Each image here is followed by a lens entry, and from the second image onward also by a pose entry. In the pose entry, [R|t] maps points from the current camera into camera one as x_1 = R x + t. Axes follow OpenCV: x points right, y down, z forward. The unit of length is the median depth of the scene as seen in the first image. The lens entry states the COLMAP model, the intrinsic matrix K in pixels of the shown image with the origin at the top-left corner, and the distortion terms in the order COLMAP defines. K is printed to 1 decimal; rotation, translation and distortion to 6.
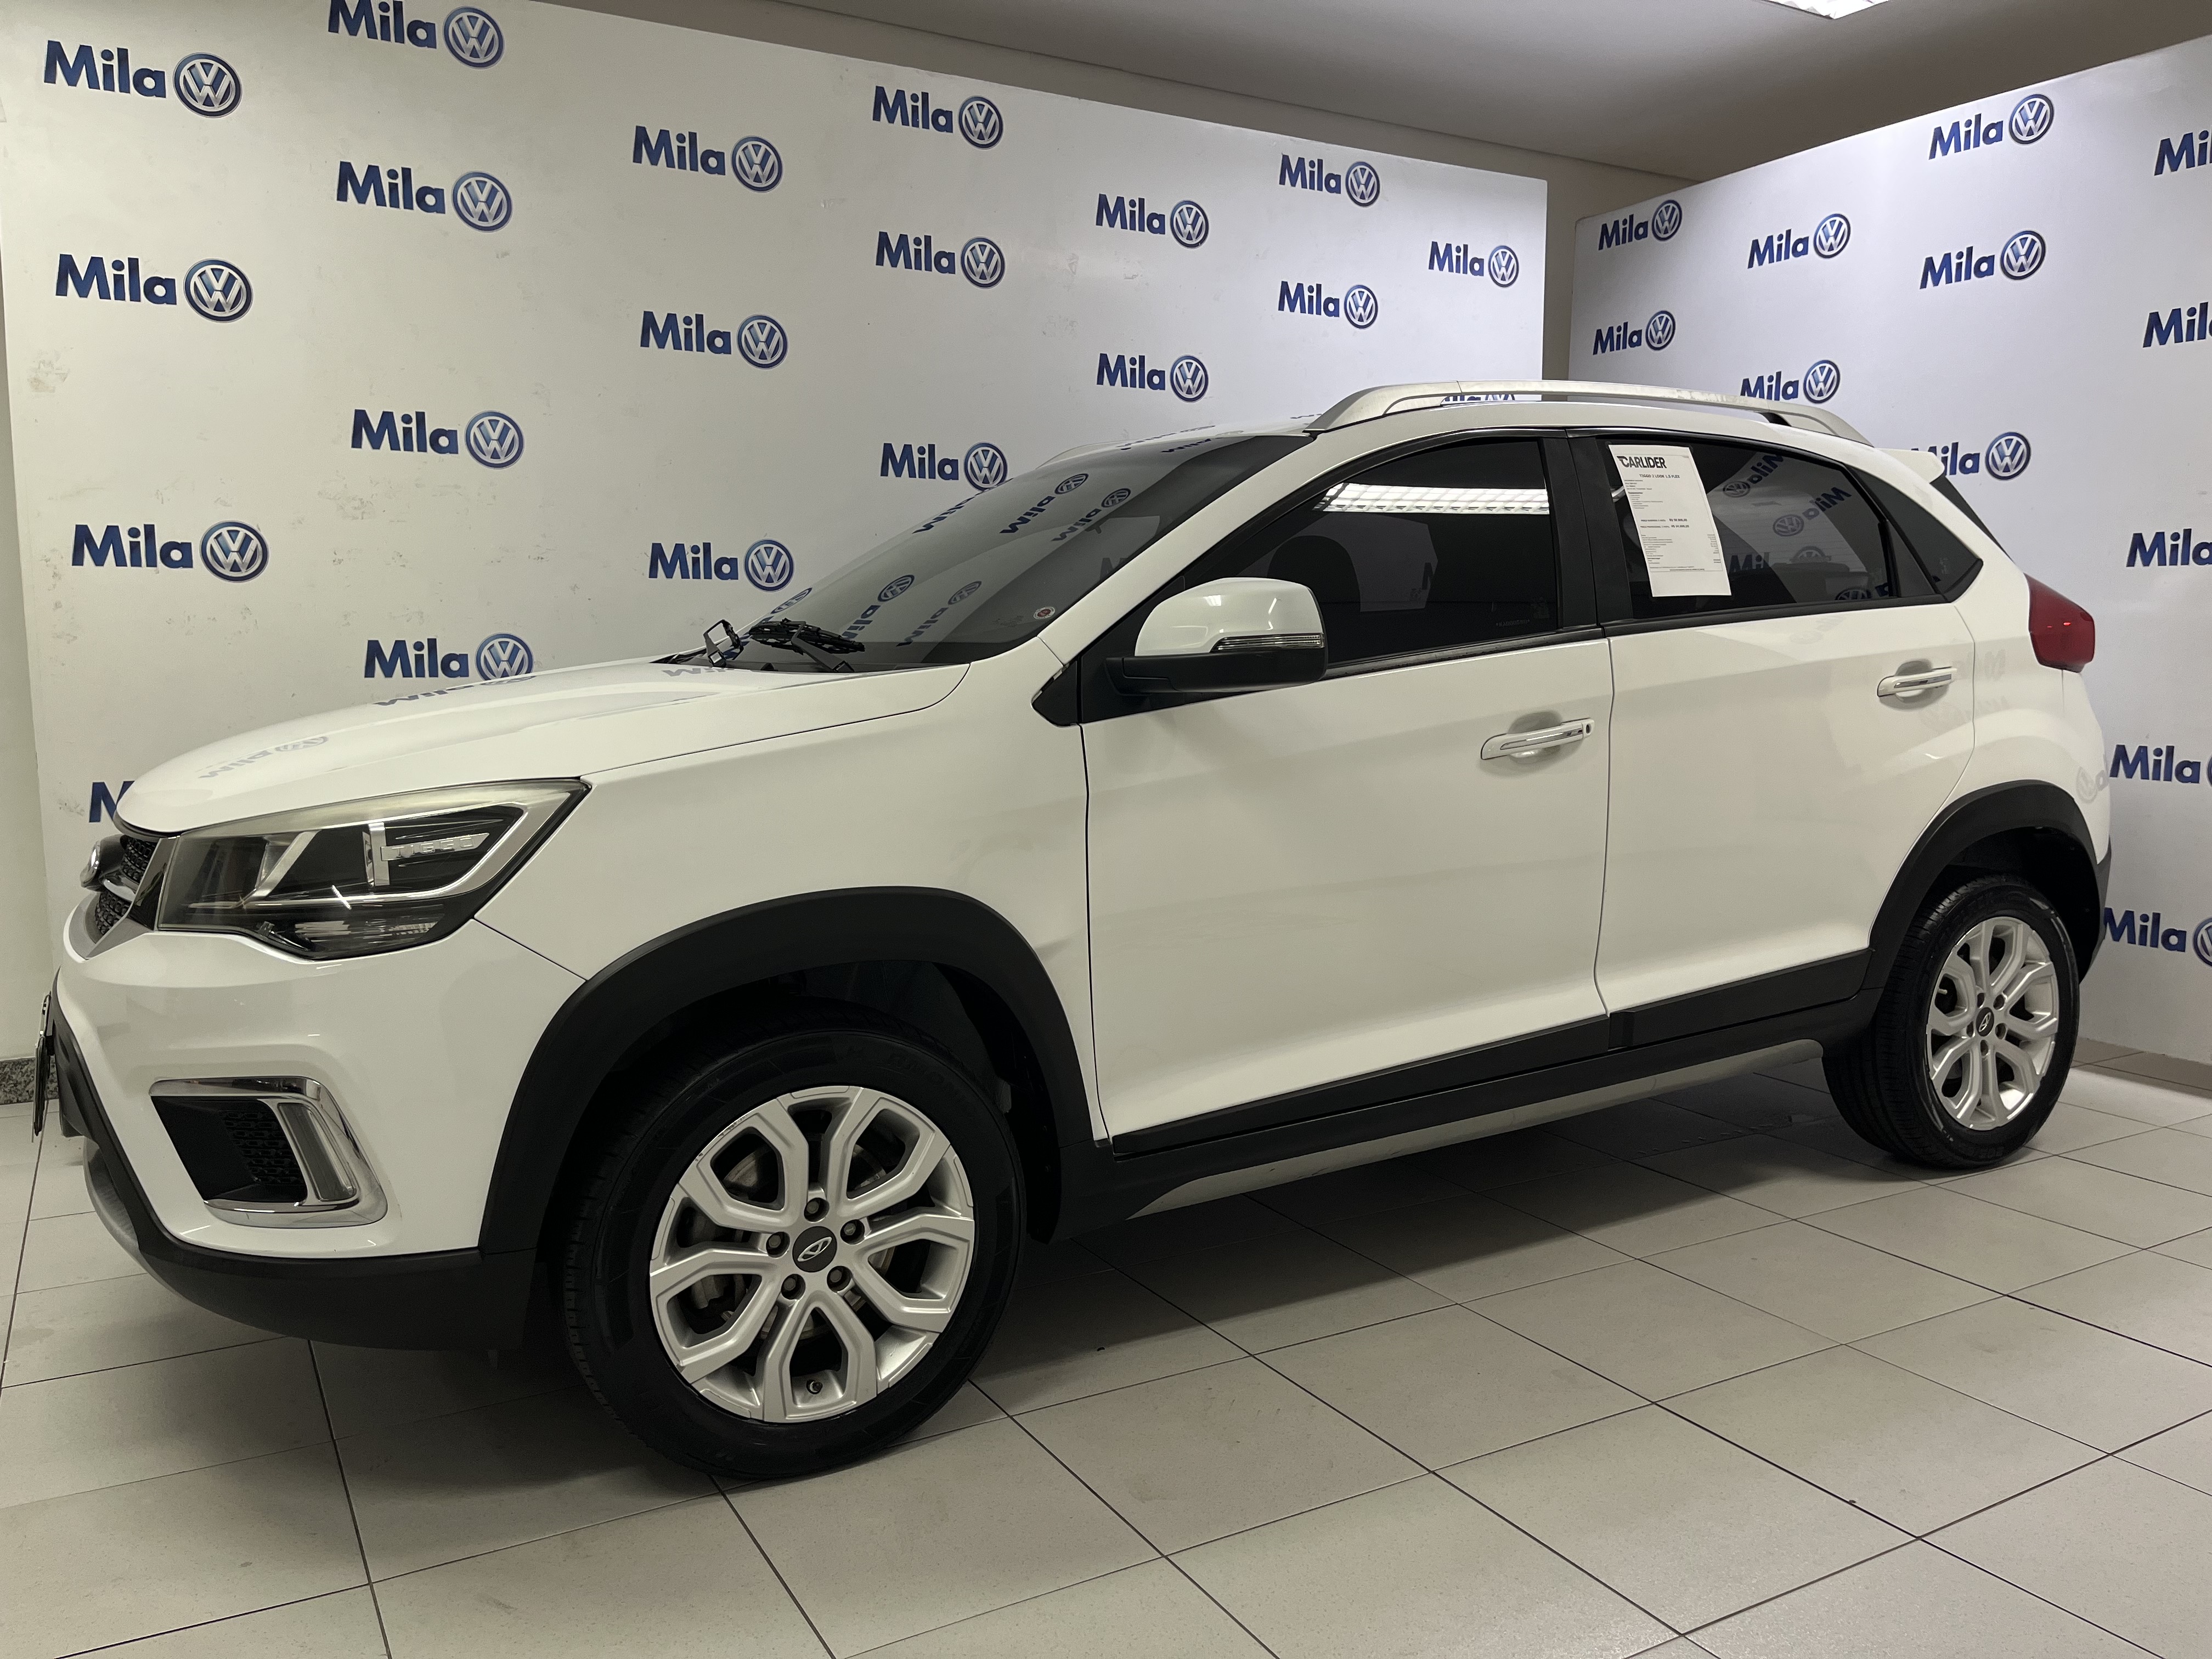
lens RADIAL K [[1676.2, 0, 1068.8], [0, 1676.2, 848.1], [0, 0, 1]] dist [0.055332, -0.063711]
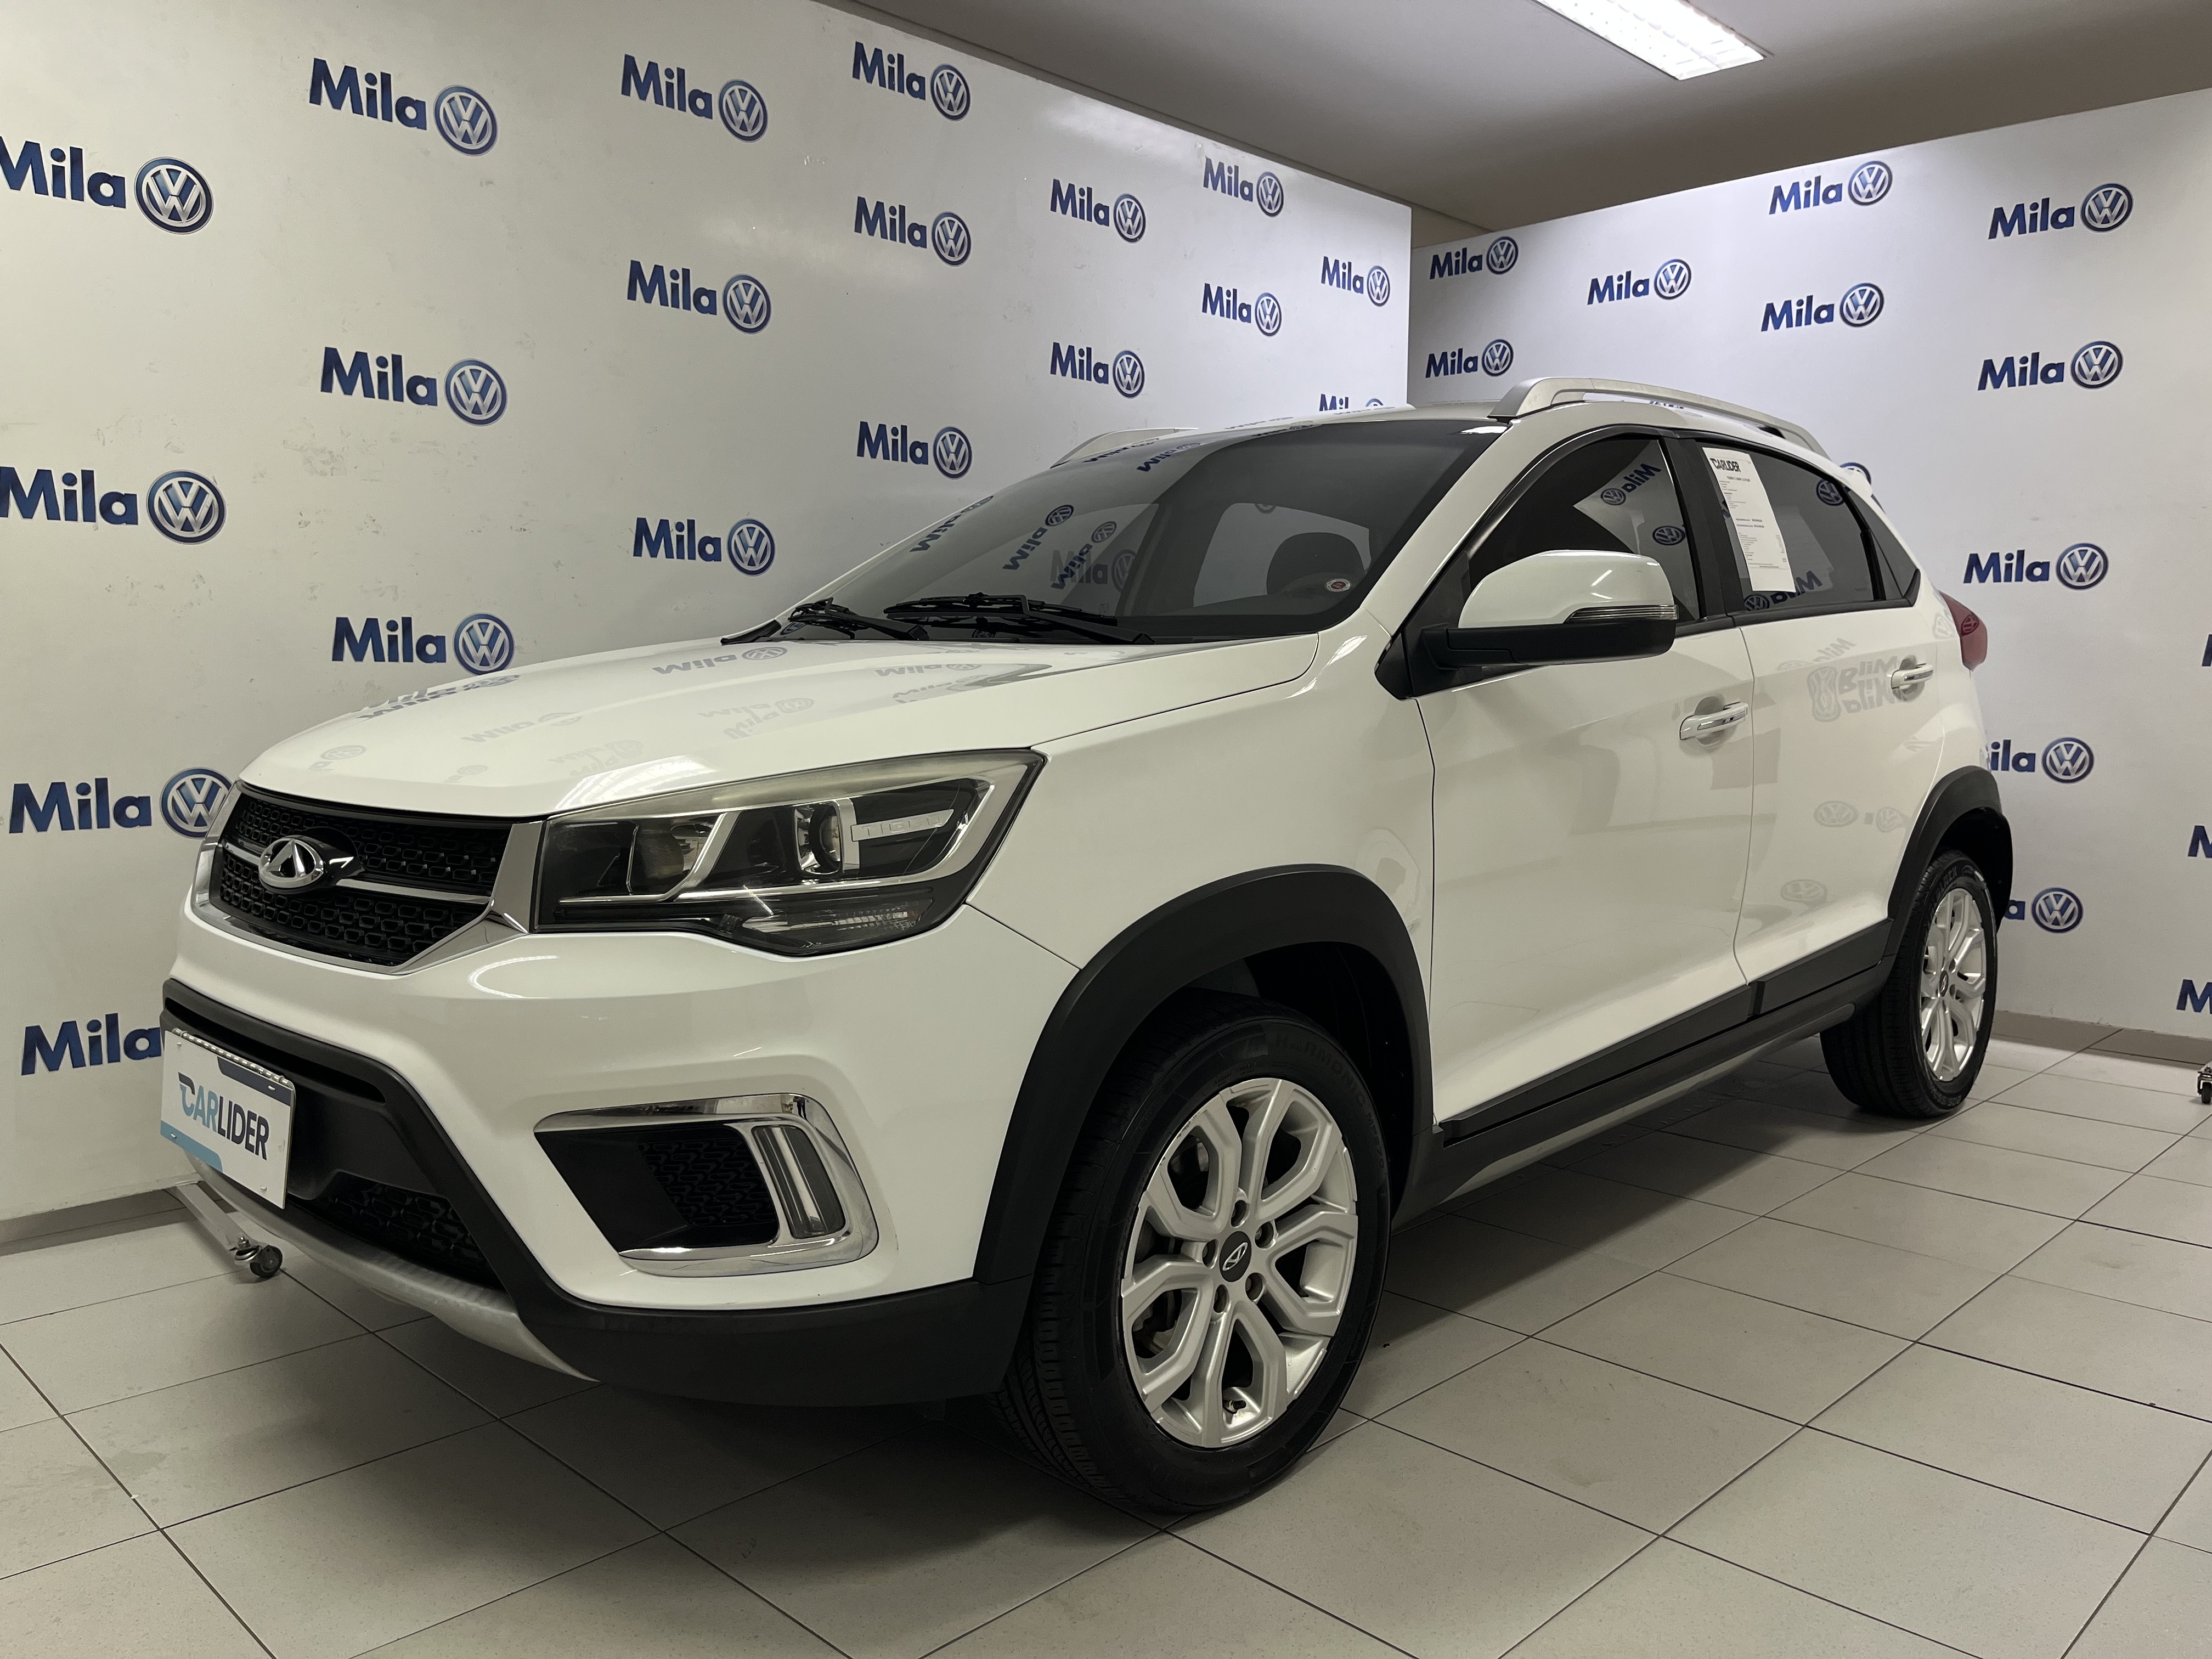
lens RADIAL K [[1676.2, 0, 1119.2], [0, 1676.2, 851.3], [0, 0, 1]] dist [0.055332, -0.063711]
pose [[0.963367, -0.020016, 0.267437, -0.267869], [0.023073, 0.999699, -0.008294, 0.012153], [-0.267191, 0.014160, 0.963540, 0.069306]]
